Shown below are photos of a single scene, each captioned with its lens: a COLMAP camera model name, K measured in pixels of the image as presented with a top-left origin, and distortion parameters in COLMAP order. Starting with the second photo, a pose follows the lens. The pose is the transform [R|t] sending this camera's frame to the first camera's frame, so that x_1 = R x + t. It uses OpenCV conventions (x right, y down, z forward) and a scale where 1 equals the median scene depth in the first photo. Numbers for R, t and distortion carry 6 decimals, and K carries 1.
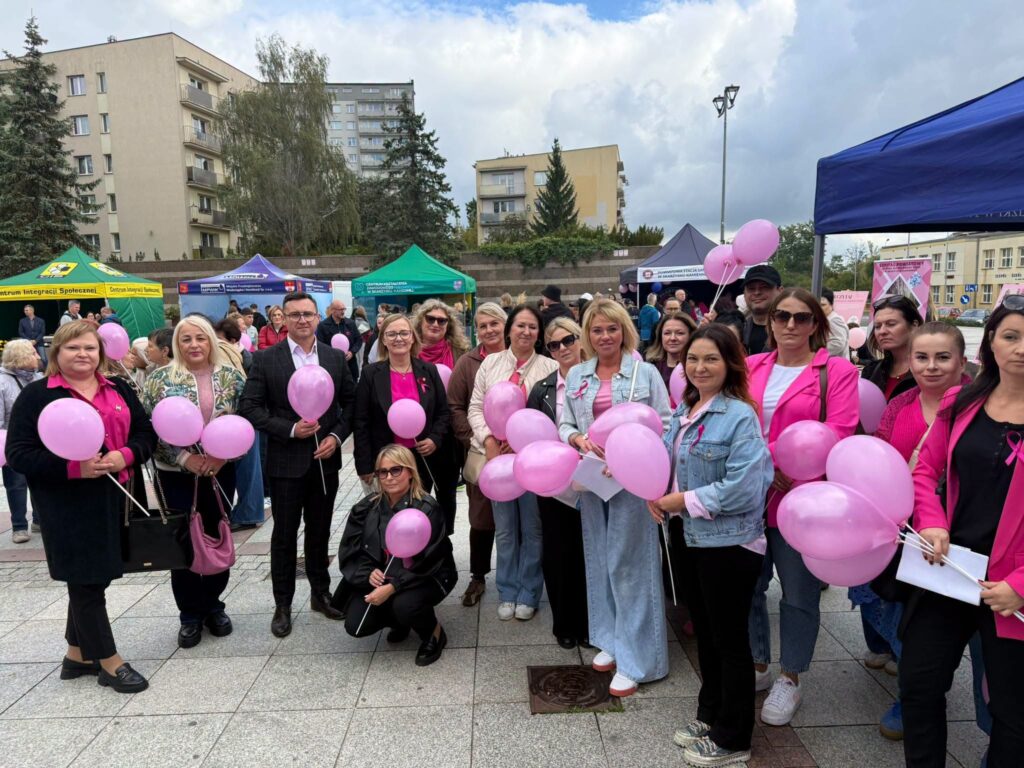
lens RADIAL K [[769.9, 0, 513.9], [0, 769.9, 401.5], [0, 0, 1]] dist [0.006043, 0.002886]
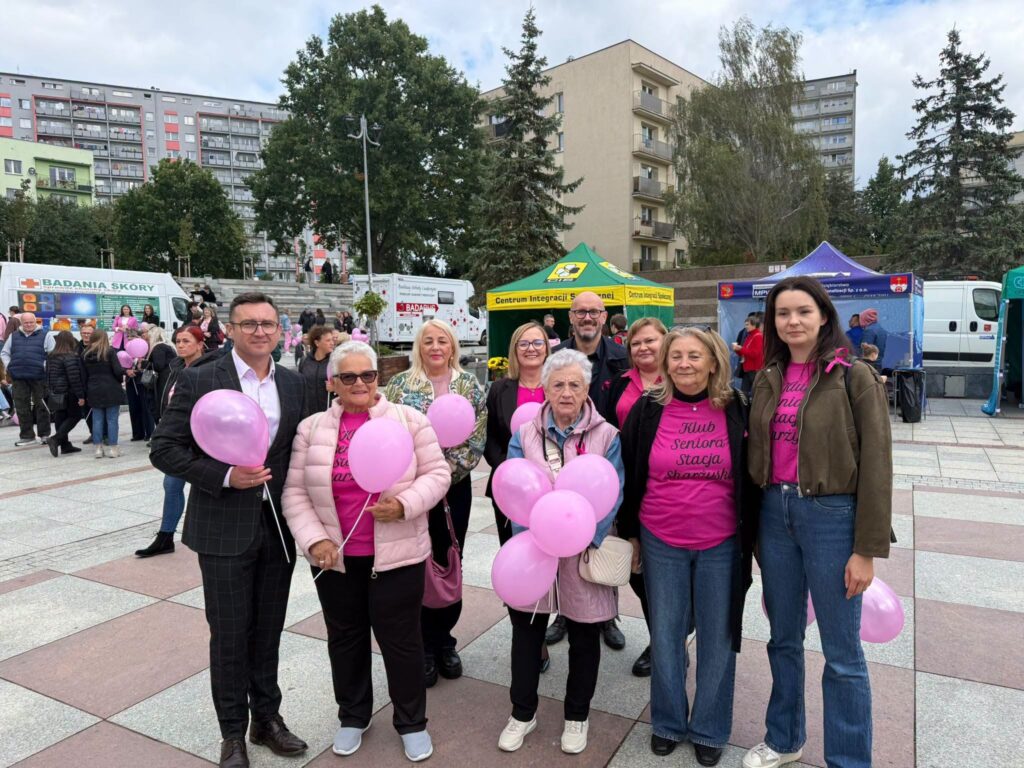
lens RADIAL K [[769.9, 0, 509.8], [0, 769.9, 383.1], [0, 0, 1]] dist [0.006043, 0.002886]
pose [[0.877659, 0.034490, -0.478044, -0.149082], [-0.056697, 0.997875, -0.032097, -0.015533], [0.475921, 0.055274, 0.877749, 0.162343]]
